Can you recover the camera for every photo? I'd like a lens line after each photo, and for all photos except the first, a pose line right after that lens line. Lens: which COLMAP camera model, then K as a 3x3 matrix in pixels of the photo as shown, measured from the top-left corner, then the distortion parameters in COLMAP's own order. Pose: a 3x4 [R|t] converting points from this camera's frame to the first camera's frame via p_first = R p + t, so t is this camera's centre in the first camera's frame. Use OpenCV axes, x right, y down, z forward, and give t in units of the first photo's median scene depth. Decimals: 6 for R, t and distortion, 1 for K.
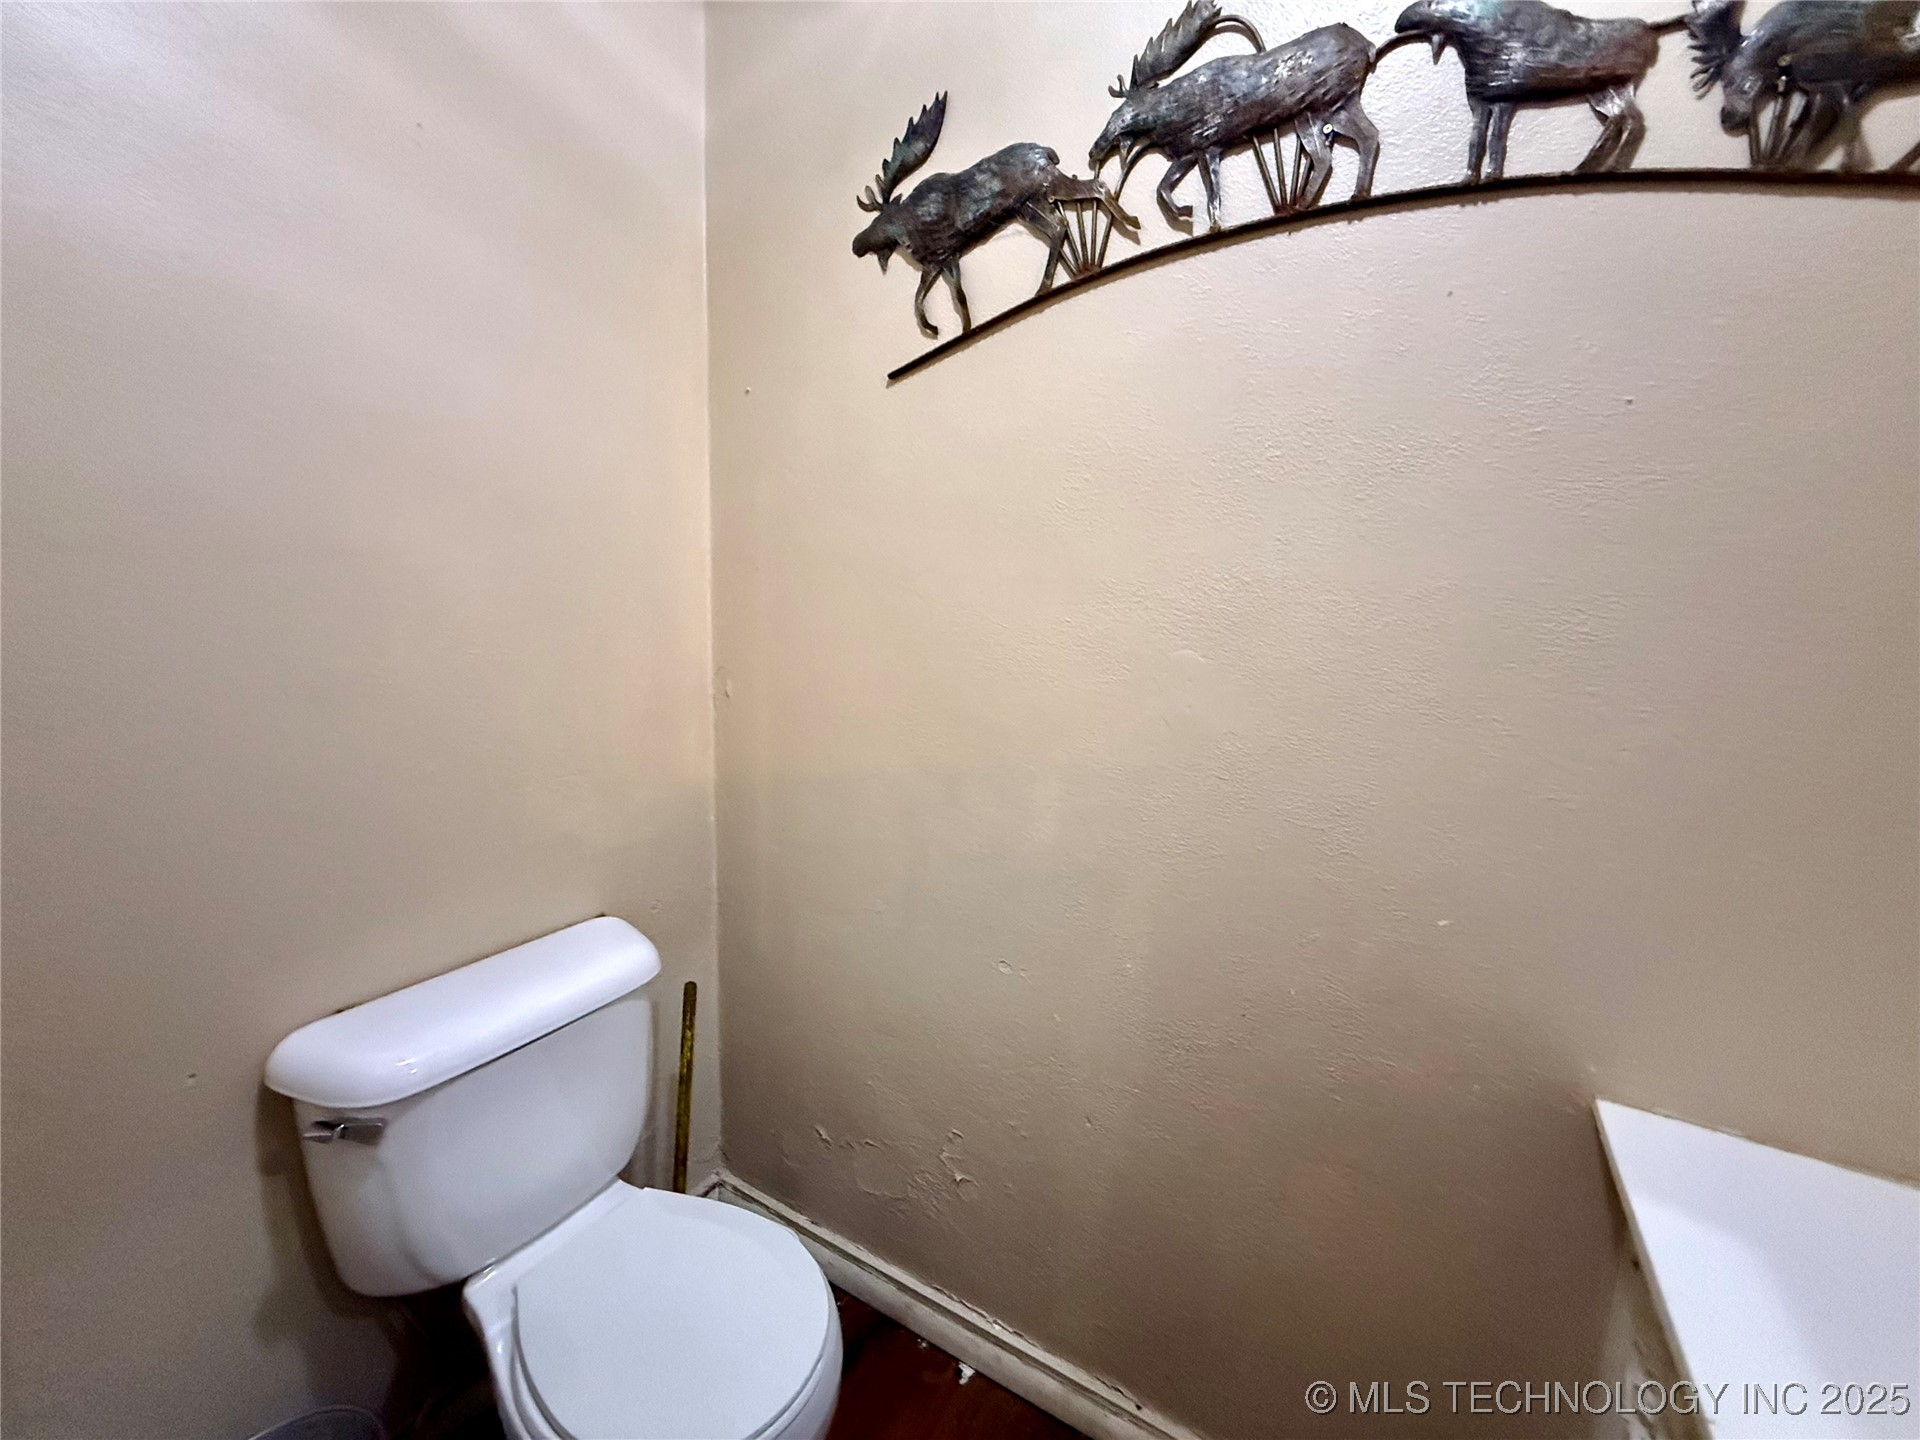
lens RADIAL K [[766.1, 0, 961.0], [0, 766.1, 724.6], [0, 0, 1]] dist [0.000008, 0.000854]
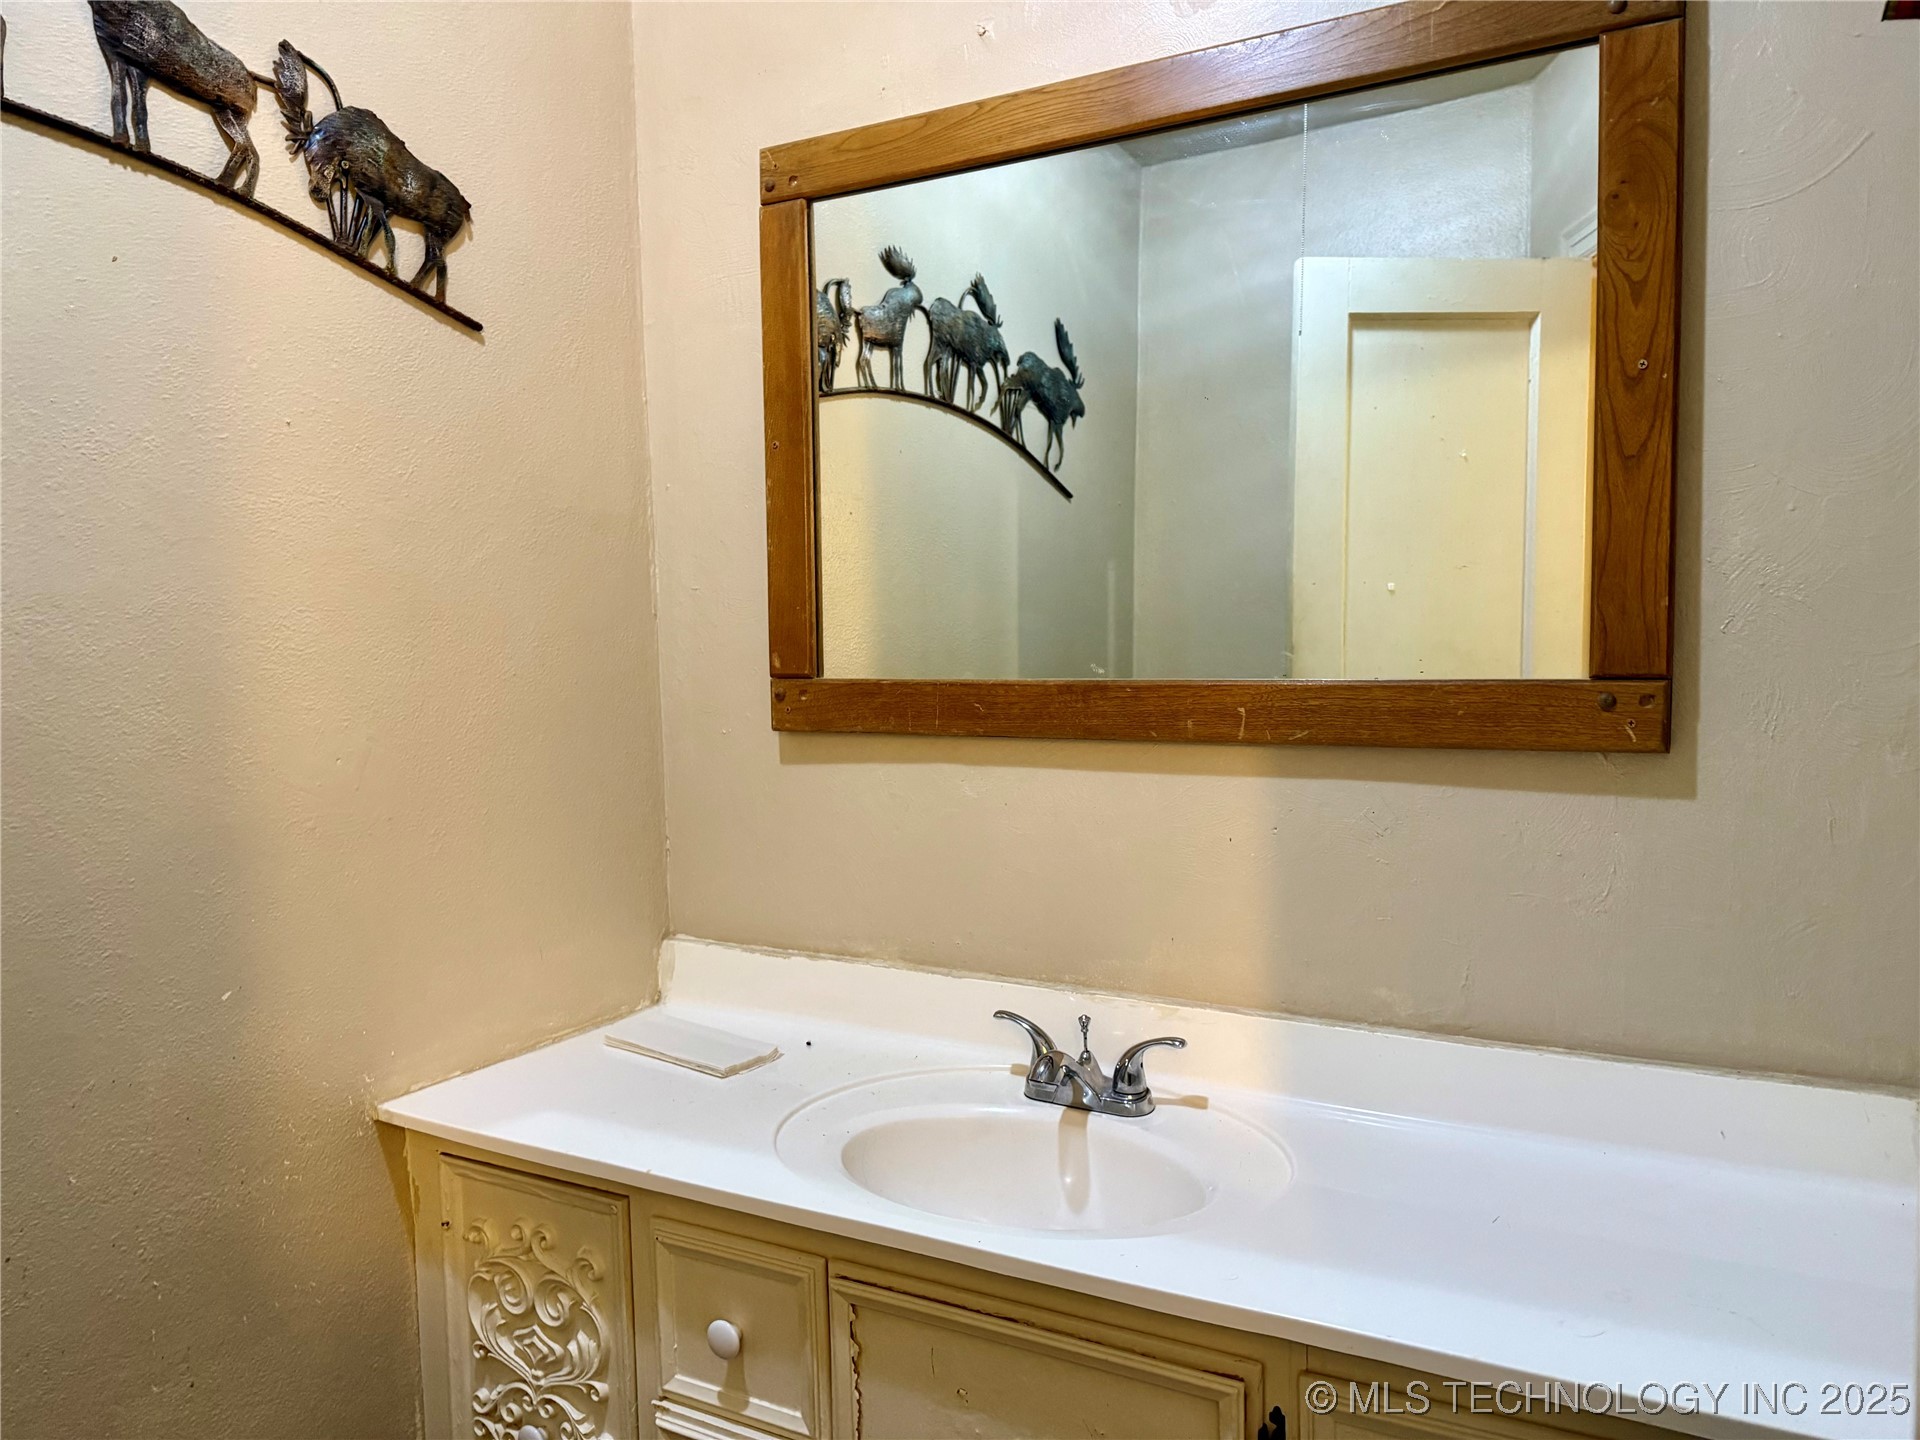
lens RADIAL K [[1327.3, 0, 960.9], [0, 1327.3, 720.4], [0, 0, 1]] dist [0.049818, 0.000879]
pose [[0.008531, -0.094356, 0.995502, -0.967450], [0.178193, 0.979747, 0.091336, -0.037403], [-0.983959, 0.176612, 0.025172, 0.144763]]
